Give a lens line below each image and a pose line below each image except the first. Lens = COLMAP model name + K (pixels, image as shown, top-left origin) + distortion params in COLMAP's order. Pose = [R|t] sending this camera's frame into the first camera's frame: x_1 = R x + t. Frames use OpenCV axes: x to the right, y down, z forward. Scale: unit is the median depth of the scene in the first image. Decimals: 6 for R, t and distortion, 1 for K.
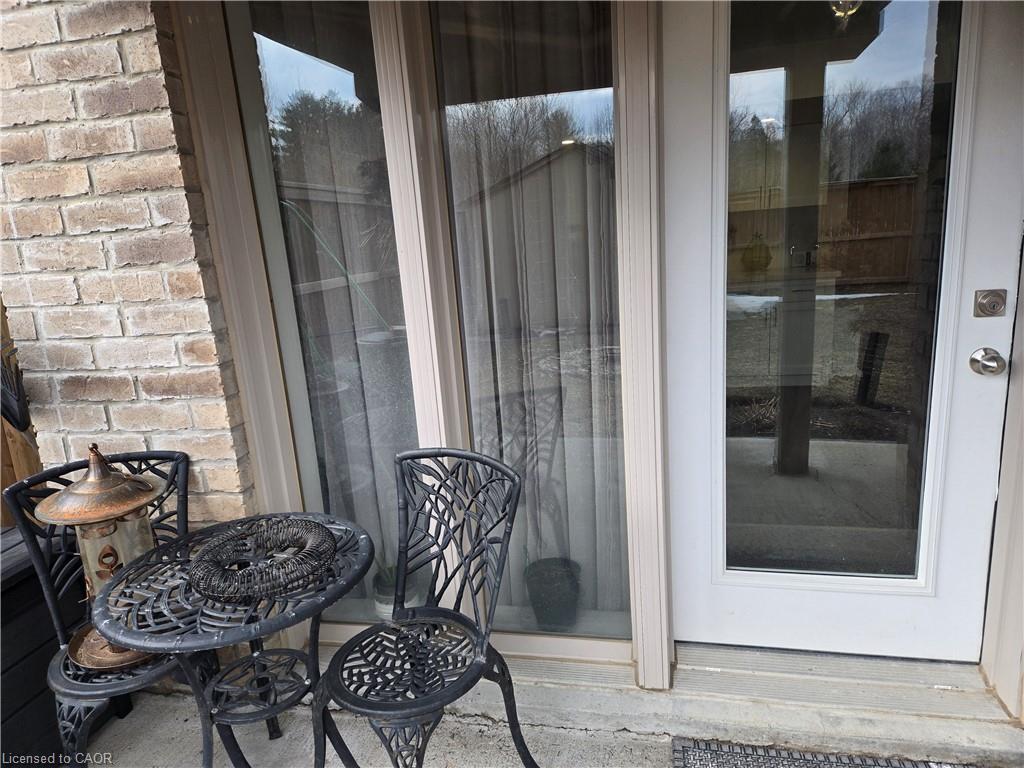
lens RADIAL K [[681.7, 0, 512.9], [0, 681.7, 381.9], [0, 0, 1]] dist [0.061323, -0.047404]
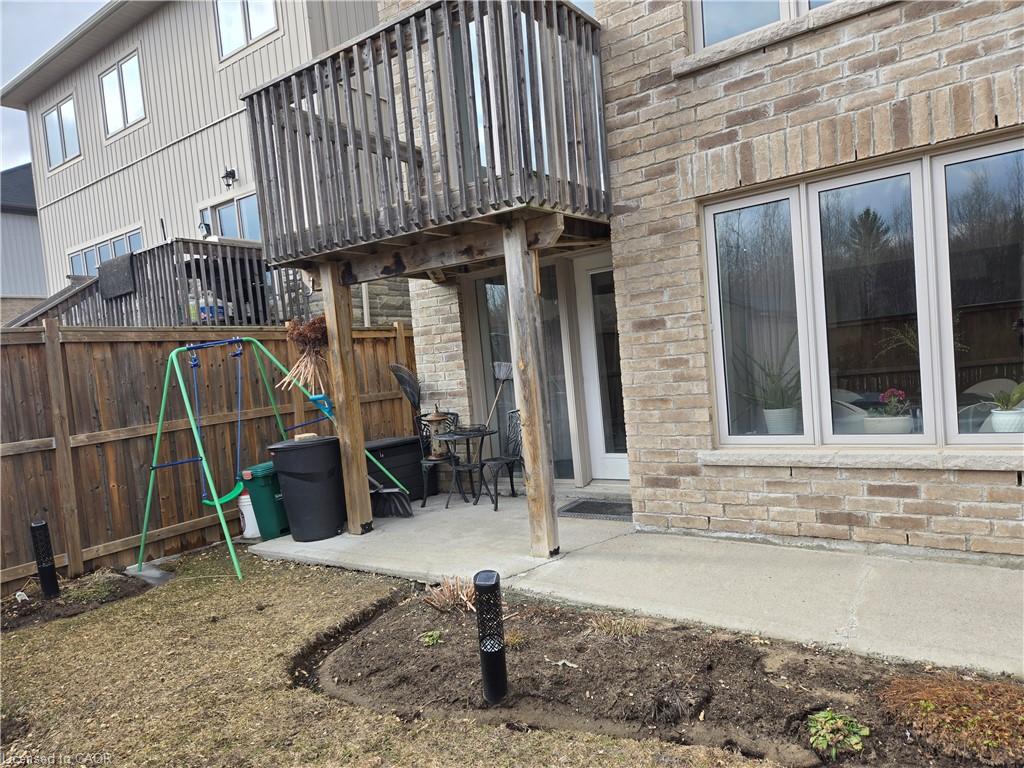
lens RADIAL K [[681.7, 0, 512.2], [0, 681.7, 386.1], [0, 0, 1]] dist [0.061323, -0.047404]
pose [[0.916436, 0.004267, -0.400159, 1.225534], [-0.065901, 0.987901, -0.140390, 0.454376], [0.394718, 0.155029, 0.905629, -2.153216]]
